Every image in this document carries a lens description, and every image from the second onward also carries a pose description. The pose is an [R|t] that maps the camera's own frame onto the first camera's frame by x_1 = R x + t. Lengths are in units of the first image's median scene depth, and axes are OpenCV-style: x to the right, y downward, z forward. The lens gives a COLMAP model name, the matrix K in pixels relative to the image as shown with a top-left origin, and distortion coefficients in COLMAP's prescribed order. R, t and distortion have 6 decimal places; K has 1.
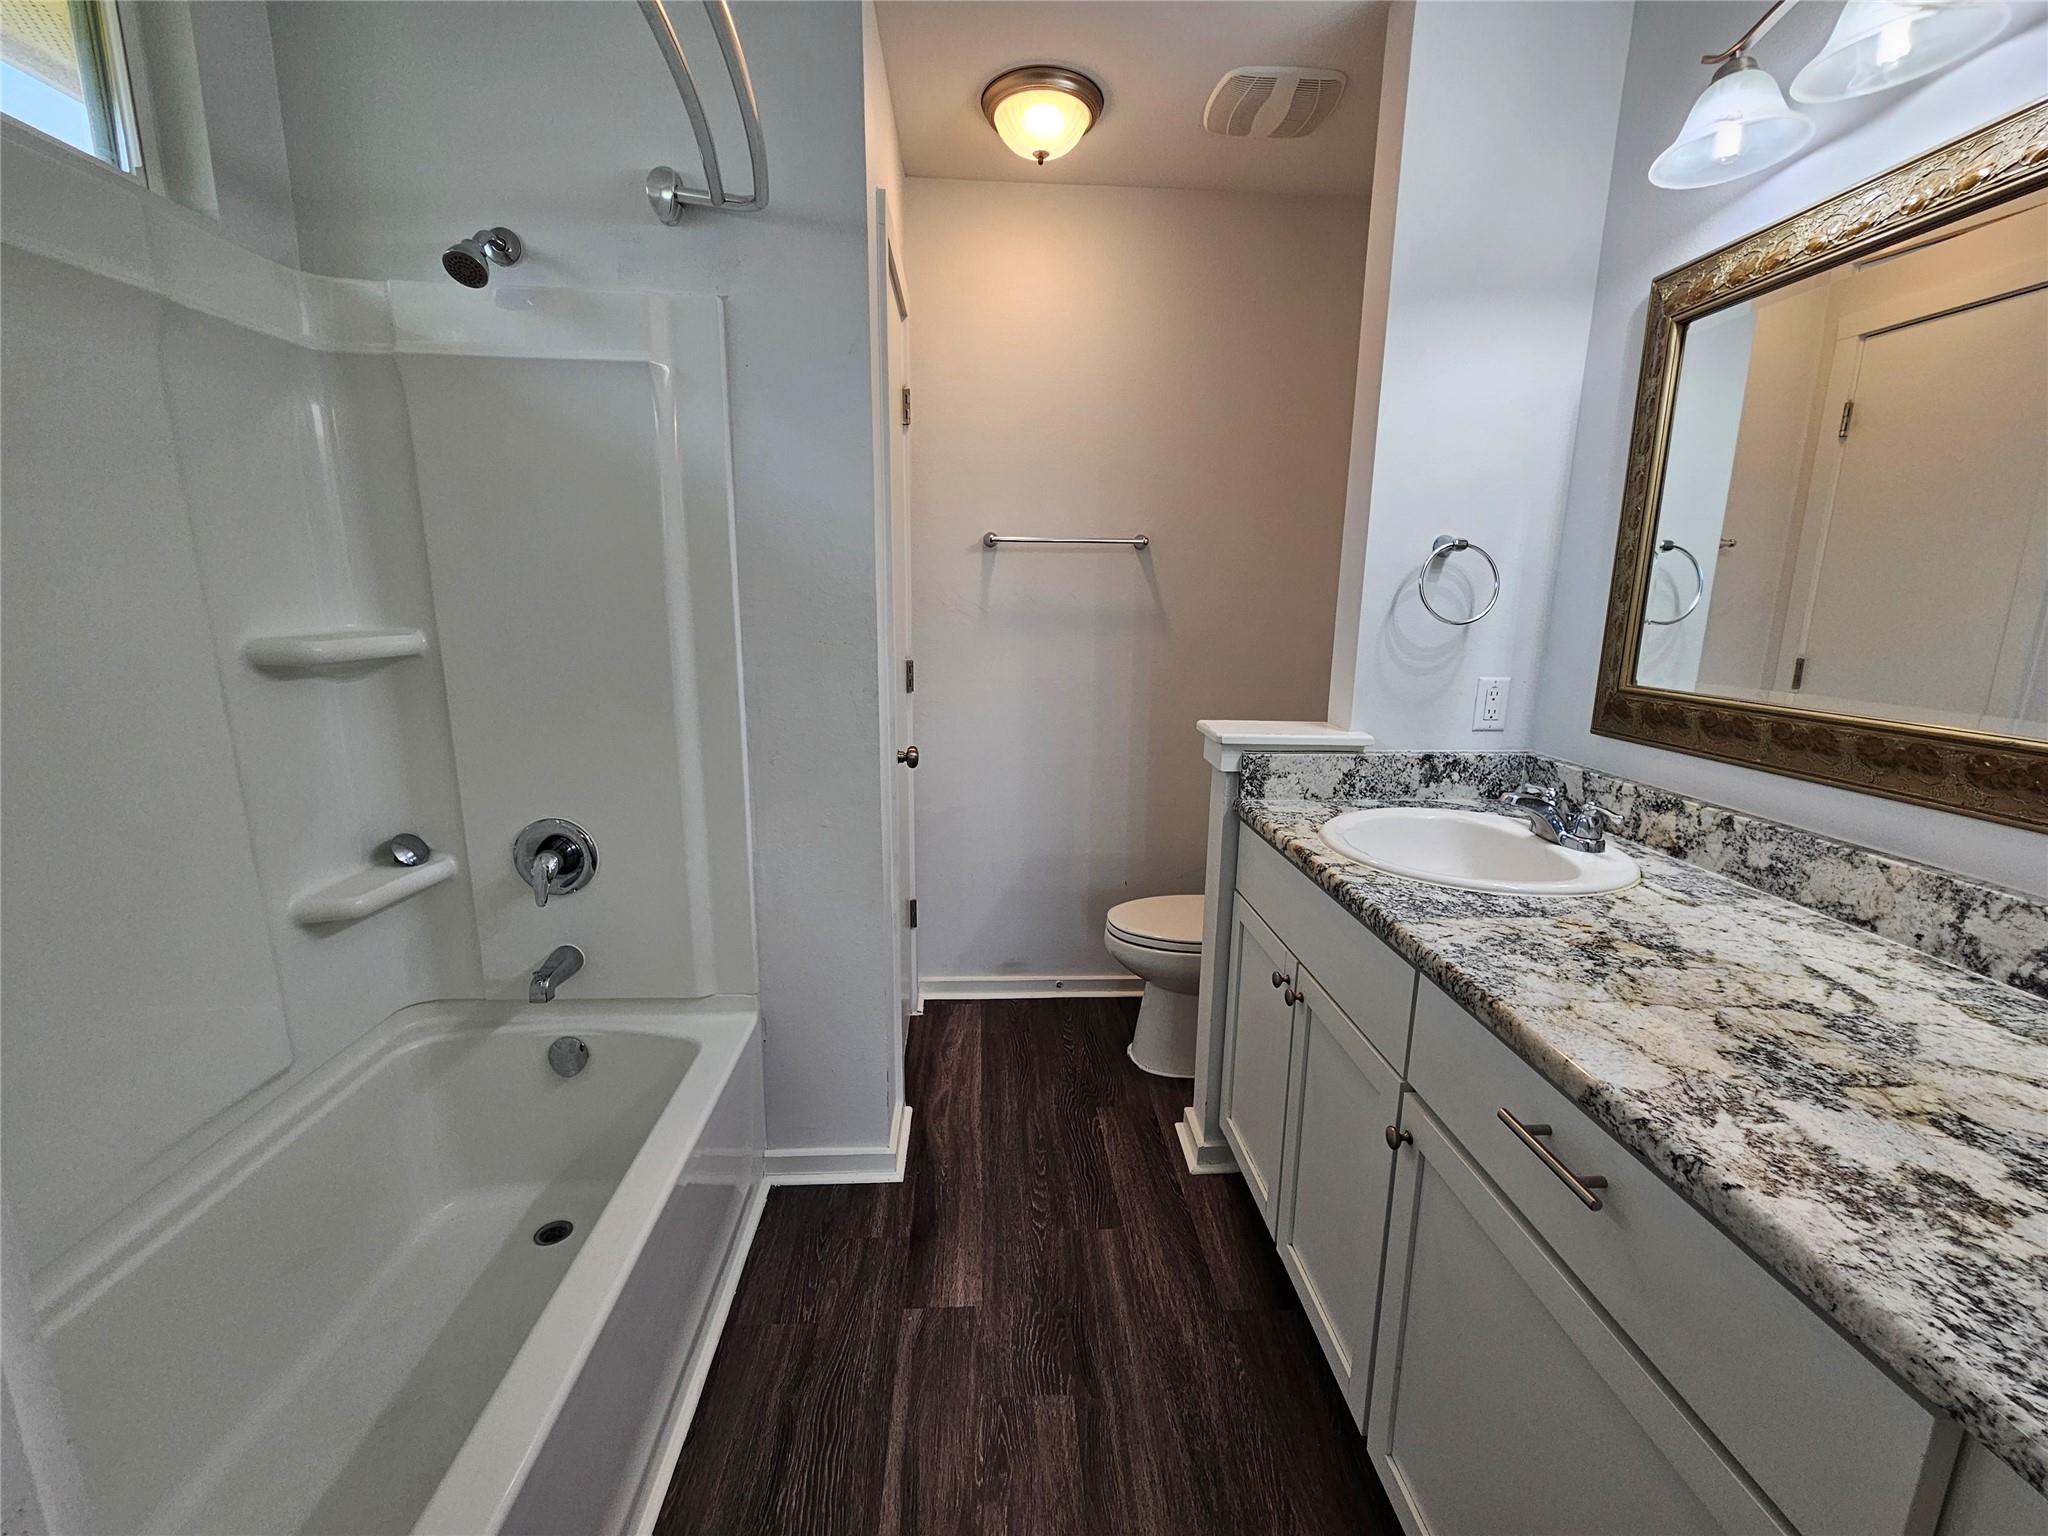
lens RADIAL K [[845.5, 0, 1025.4], [0, 845.5, 773.9], [0, 0, 1]] dist [-0.001235, 0.000084]
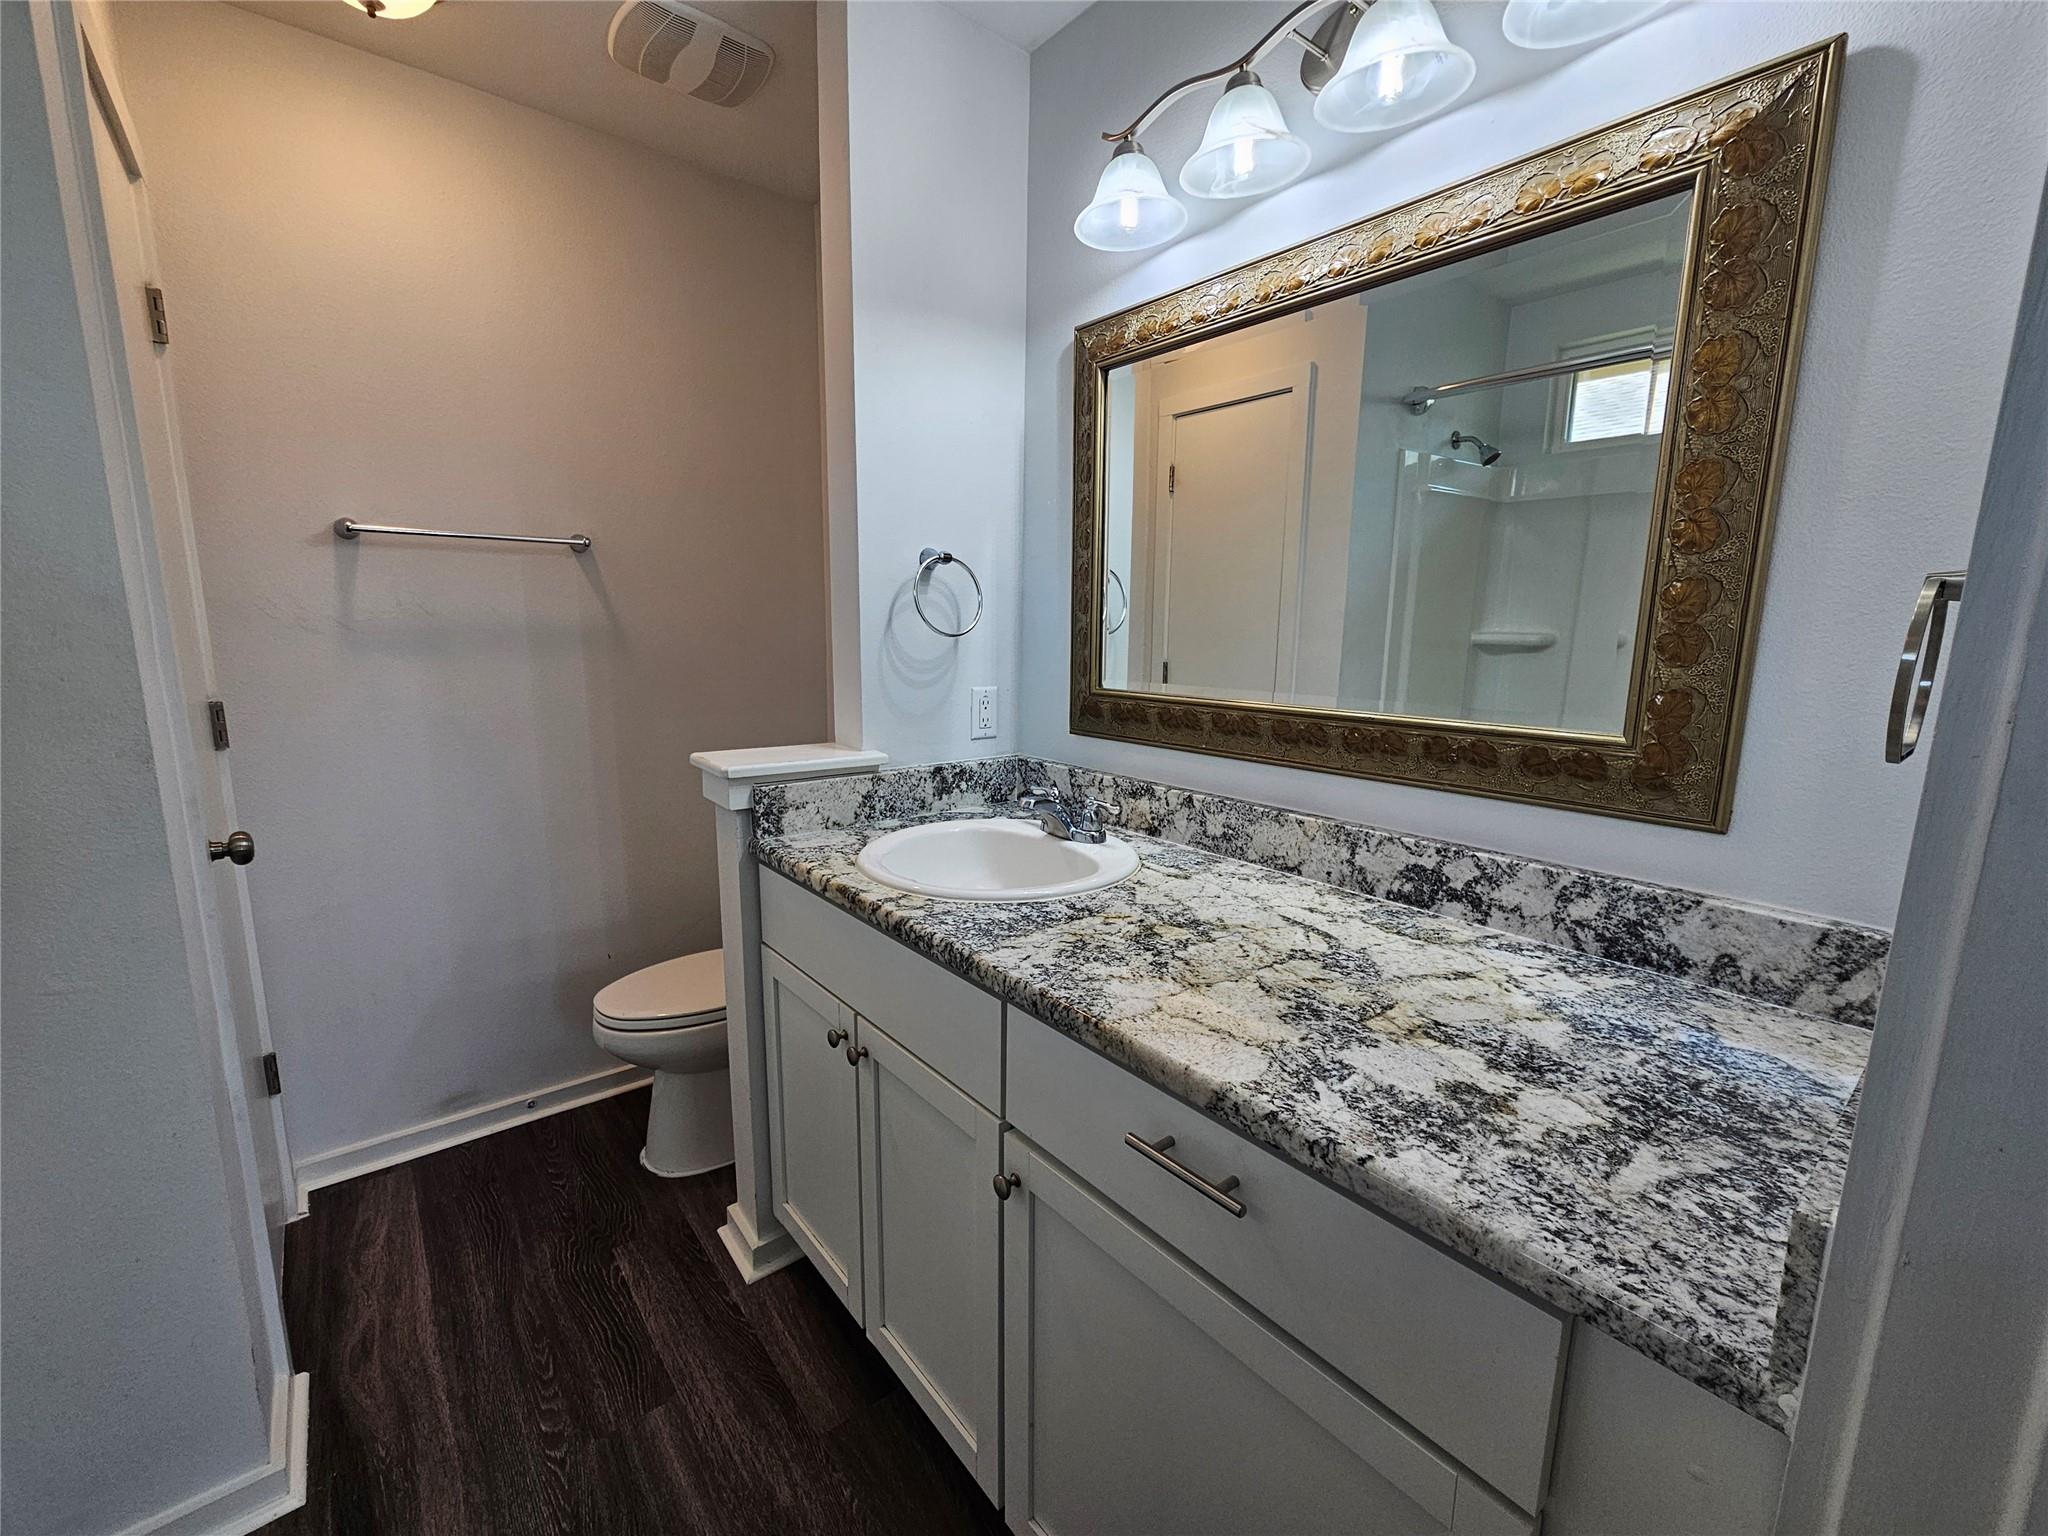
lens RADIAL K [[845.5, 0, 1025.1], [0, 845.5, 771.7], [0, 0, 1]] dist [-0.001235, 0.000084]
pose [[0.805866, -0.104369, 0.582826, -0.023257], [0.118587, 0.992847, 0.013824, -0.019512], [-0.580100, 0.057975, 0.812479, 0.136028]]
